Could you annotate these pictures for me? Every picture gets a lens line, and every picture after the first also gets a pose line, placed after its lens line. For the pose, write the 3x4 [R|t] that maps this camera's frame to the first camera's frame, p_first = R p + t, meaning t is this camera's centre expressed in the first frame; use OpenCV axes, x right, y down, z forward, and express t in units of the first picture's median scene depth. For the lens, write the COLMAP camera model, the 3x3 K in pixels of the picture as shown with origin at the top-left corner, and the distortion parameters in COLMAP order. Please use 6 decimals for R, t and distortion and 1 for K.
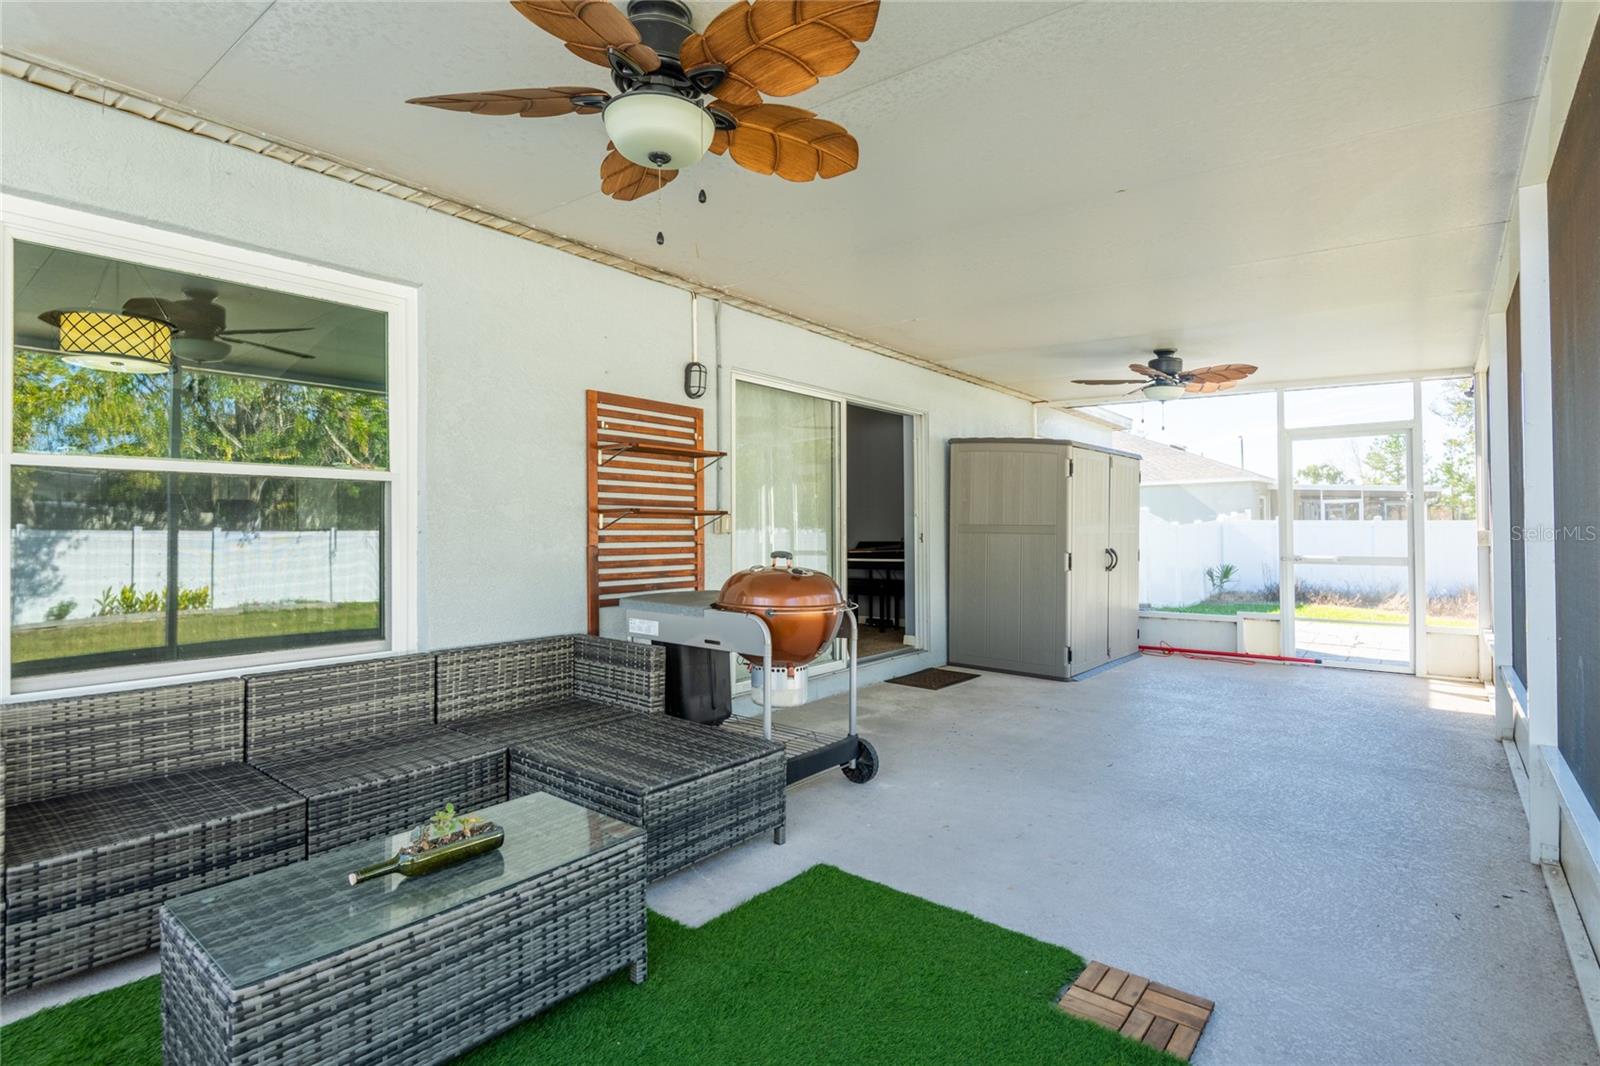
lens RADIAL K [[796.7, 0, 800.0], [0, 796.7, 533.0], [0, 0, 1]] dist [0.001976, 0.000531]
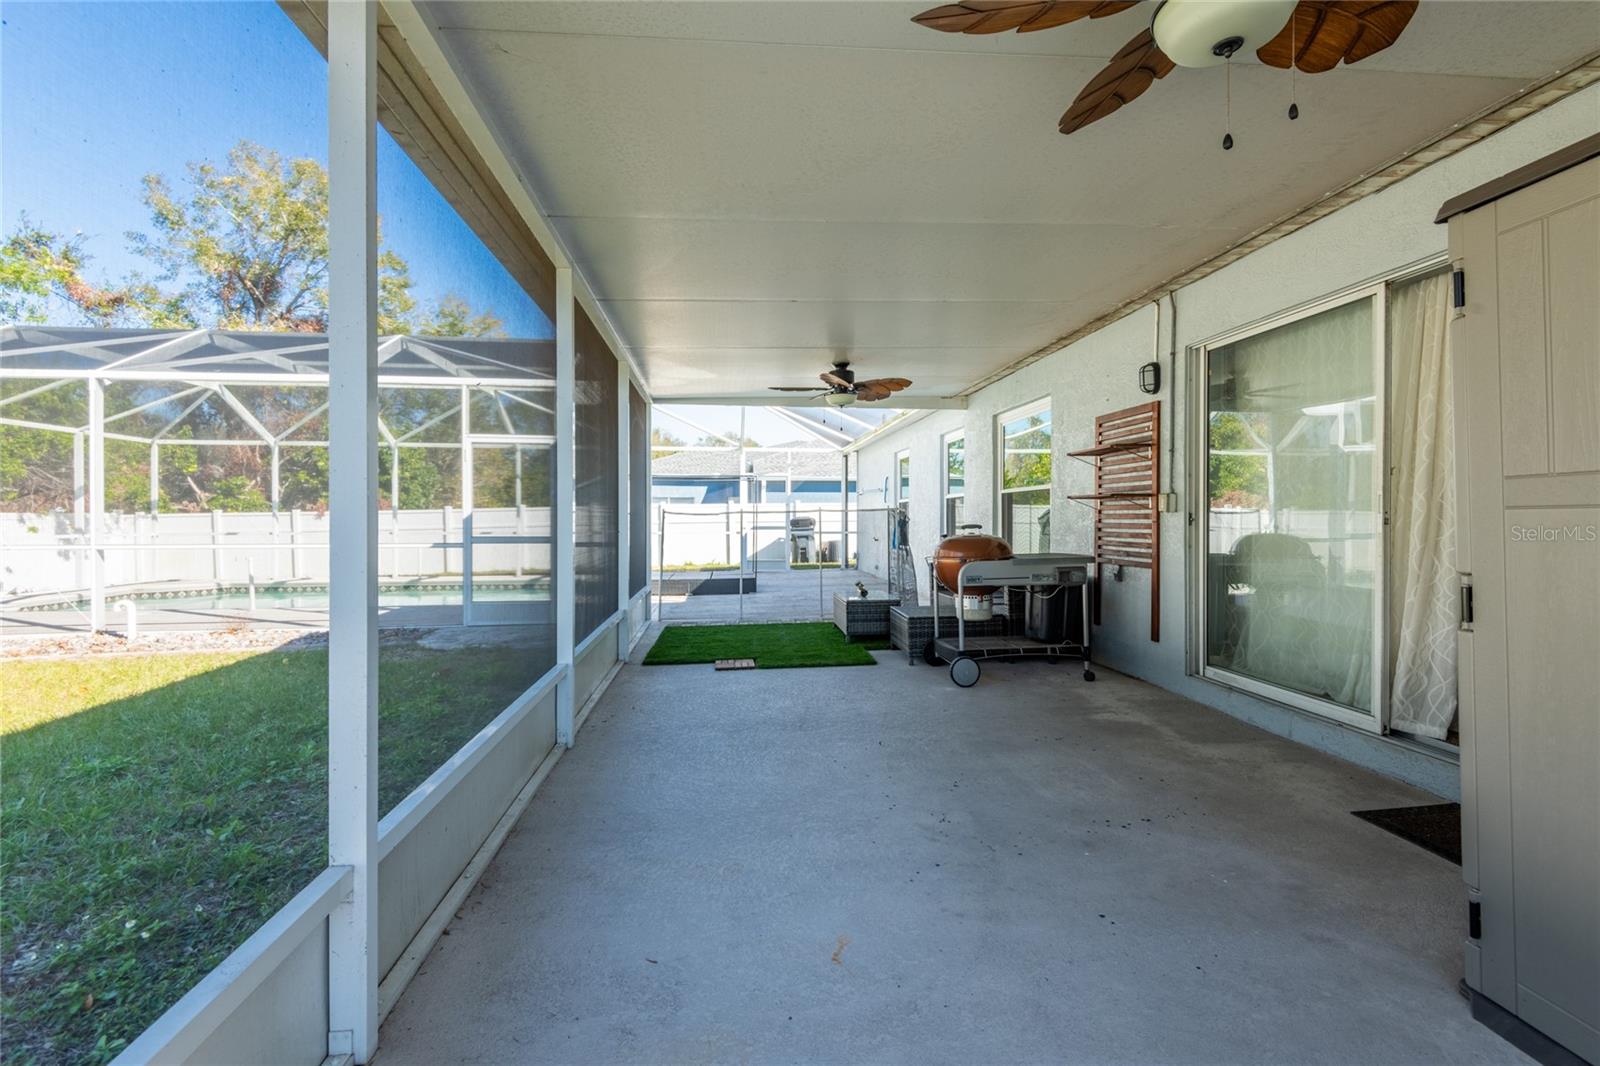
lens RADIAL K [[732.5, 0, 800.0], [0, 732.5, 533.0], [0, 0, 1]] dist [0.029059, -0.000139]
pose [[-0.709066, 0.013258, -0.705018, 1.053454], [0.003635, 0.999879, 0.015148, 0.013632], [0.705133, 0.008178, -0.709028, 1.501447]]
